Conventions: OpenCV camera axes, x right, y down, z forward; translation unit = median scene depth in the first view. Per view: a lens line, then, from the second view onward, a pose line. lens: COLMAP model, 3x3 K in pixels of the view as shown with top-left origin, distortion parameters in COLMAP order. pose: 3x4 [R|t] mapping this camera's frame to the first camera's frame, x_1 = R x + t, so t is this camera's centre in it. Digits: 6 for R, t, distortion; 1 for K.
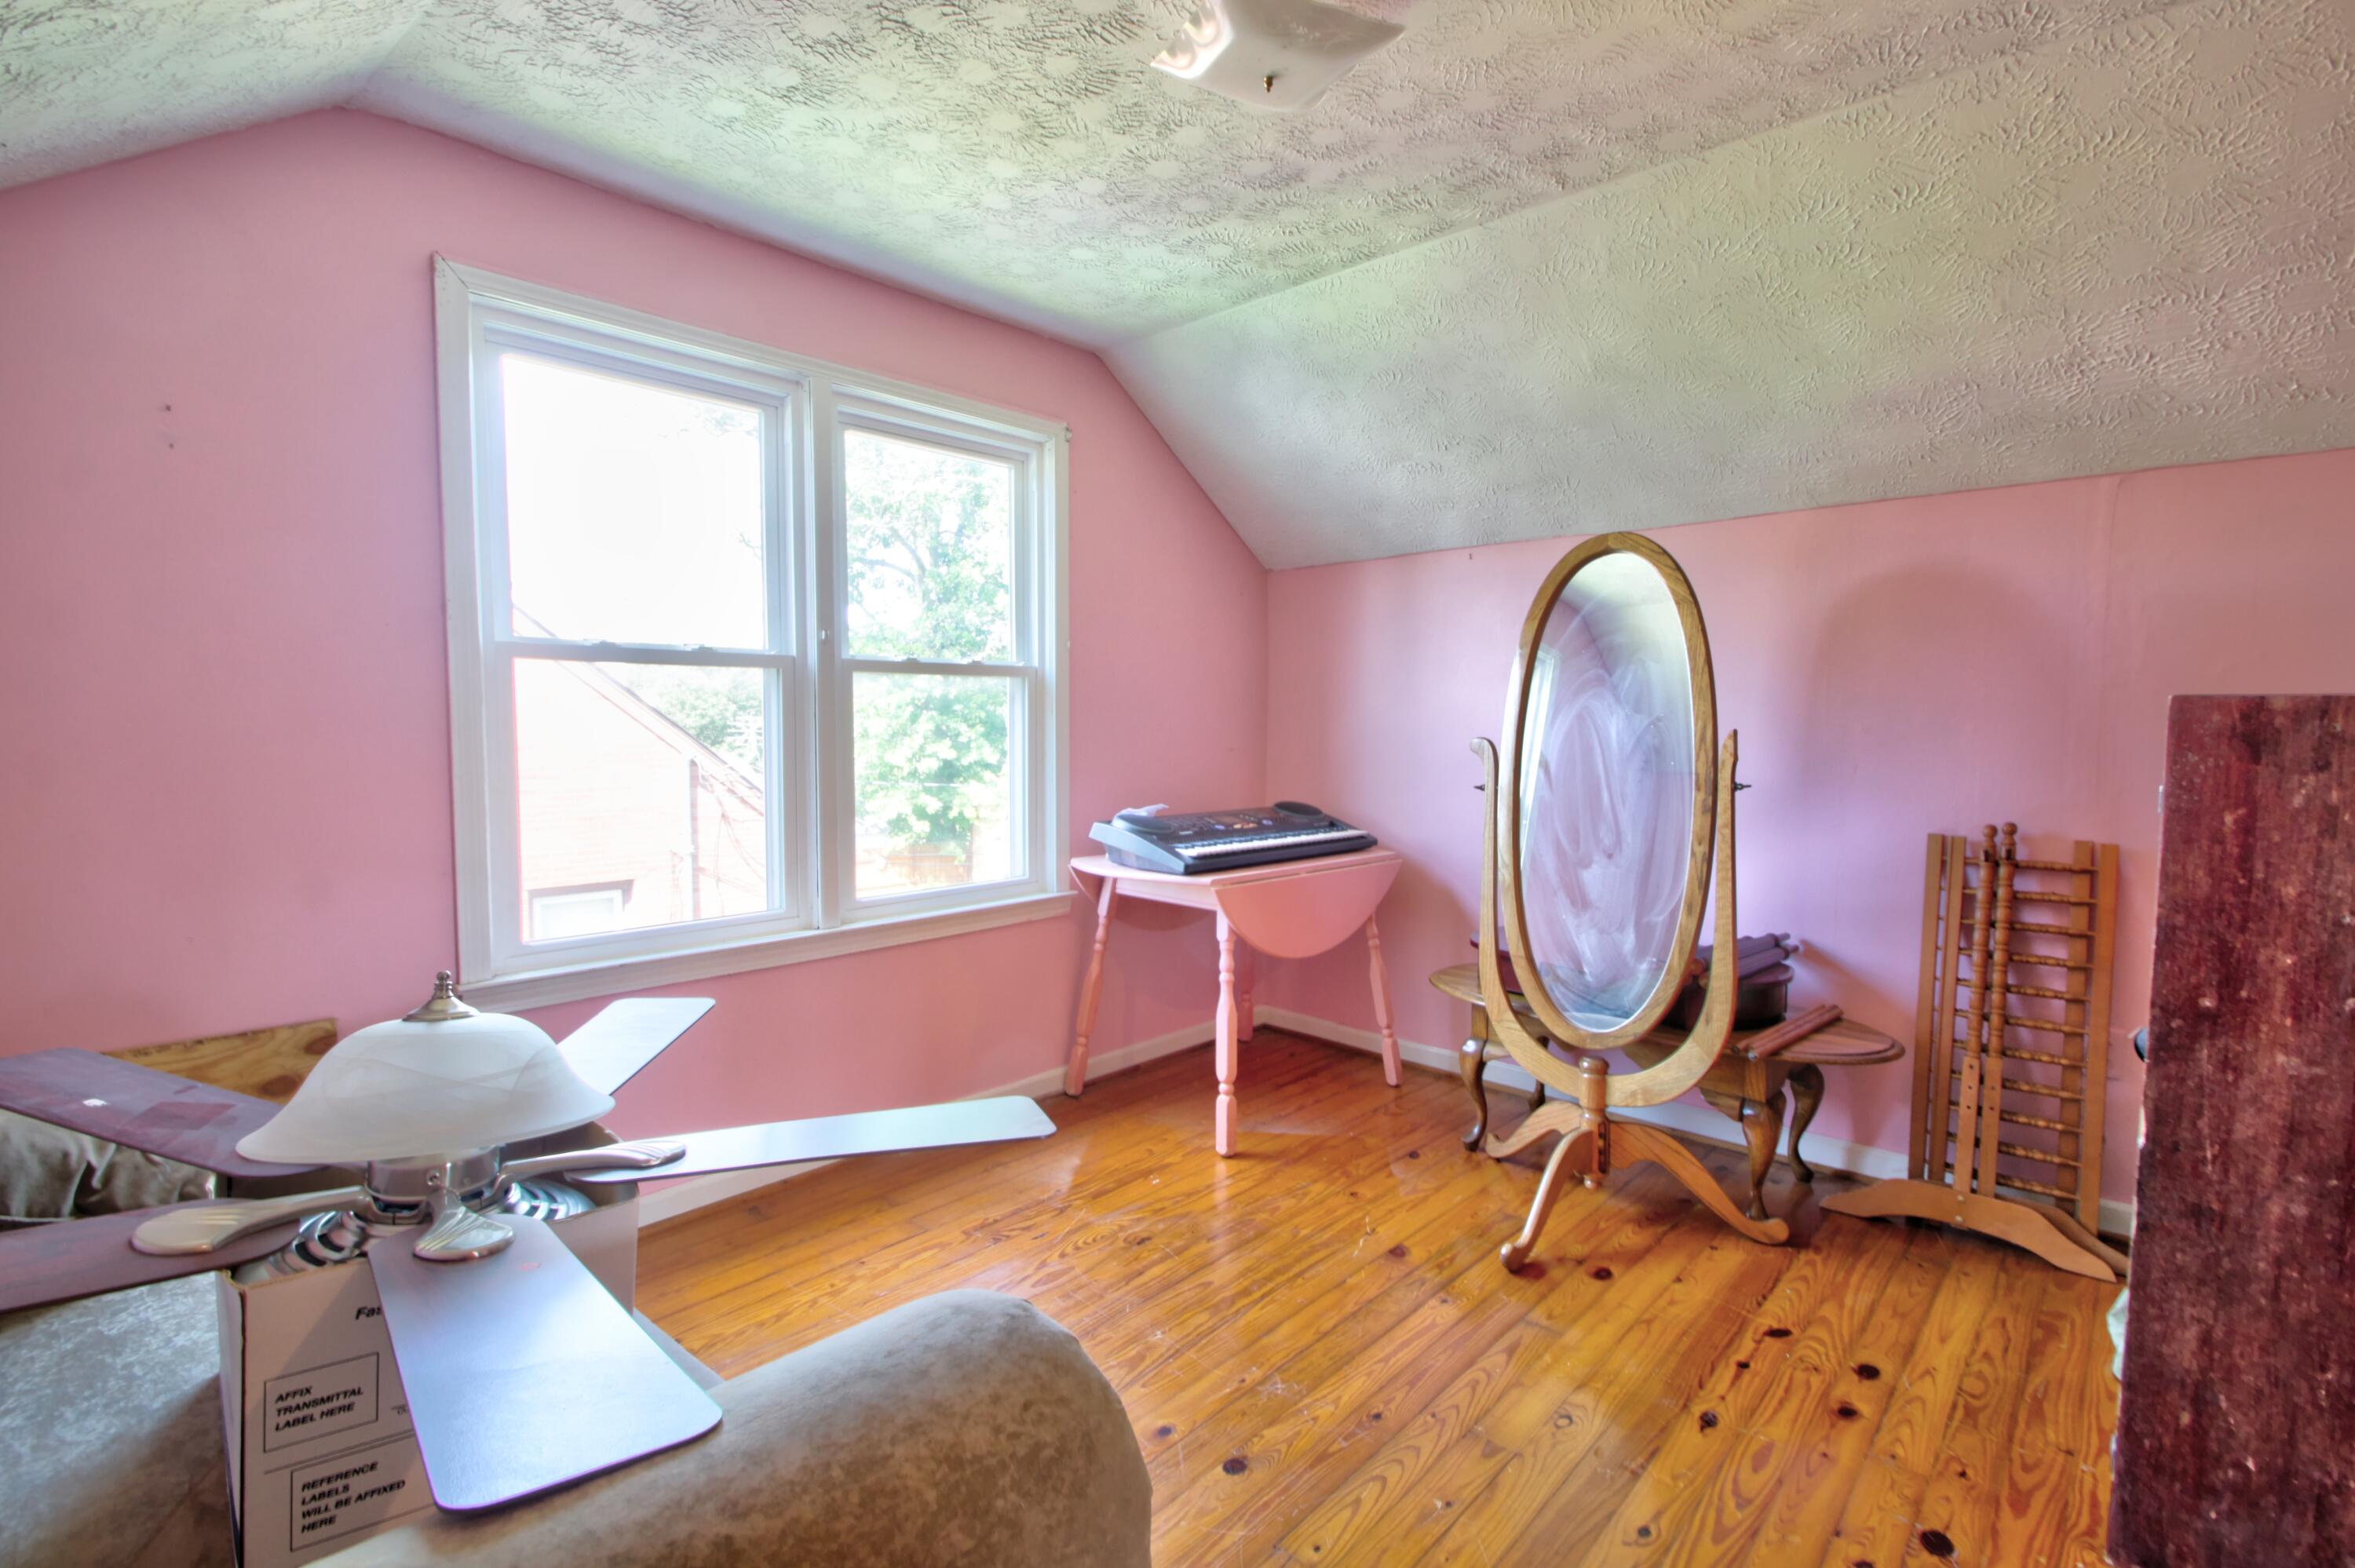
lens RADIAL K [[1082.6, 0, 1183.8], [0, 1082.6, 786.6], [0, 0, 1]] dist [0.008195, -0.012636]
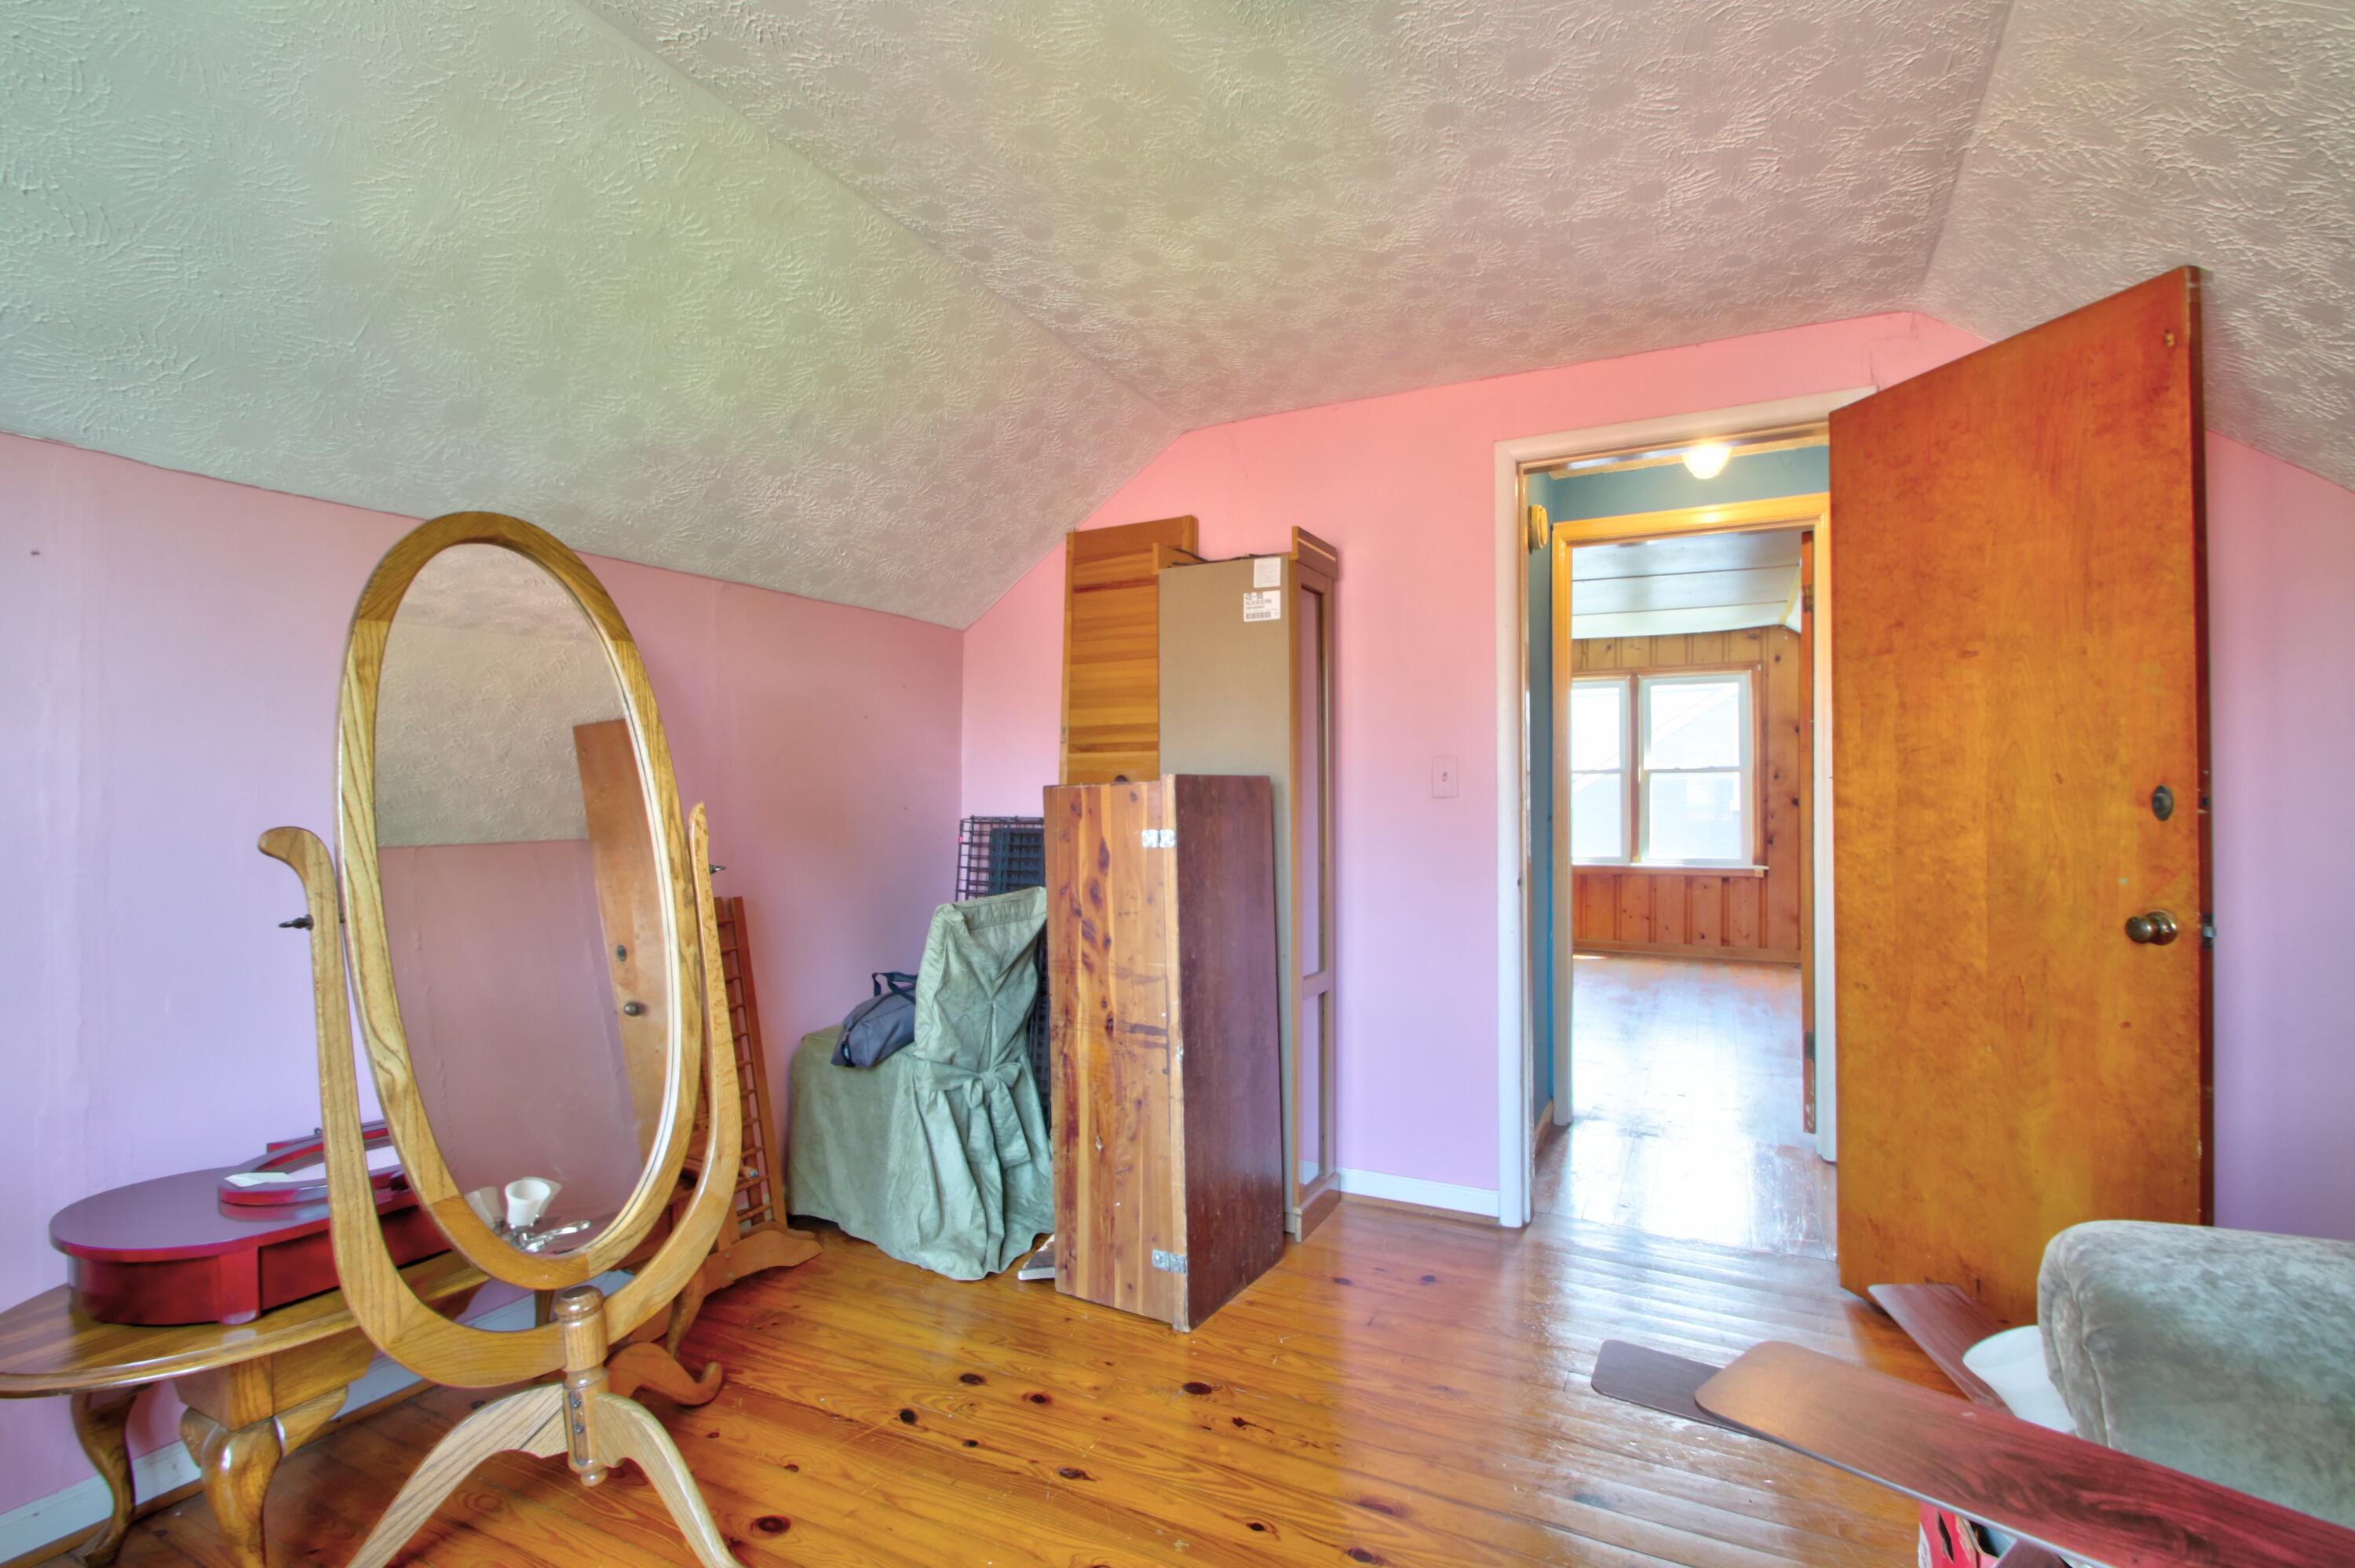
lens RADIAL K [[1082.6, 0, 1183.8], [0, 1082.6, 786.6], [0, 0, 1]] dist [0.008195, -0.012636]
pose [[-0.281816, 0.000553, 0.959468, -0.454577], [0.061246, 0.997971, 0.017414, -0.062878], [-0.957512, 0.063671, -0.281278, 0.991894]]
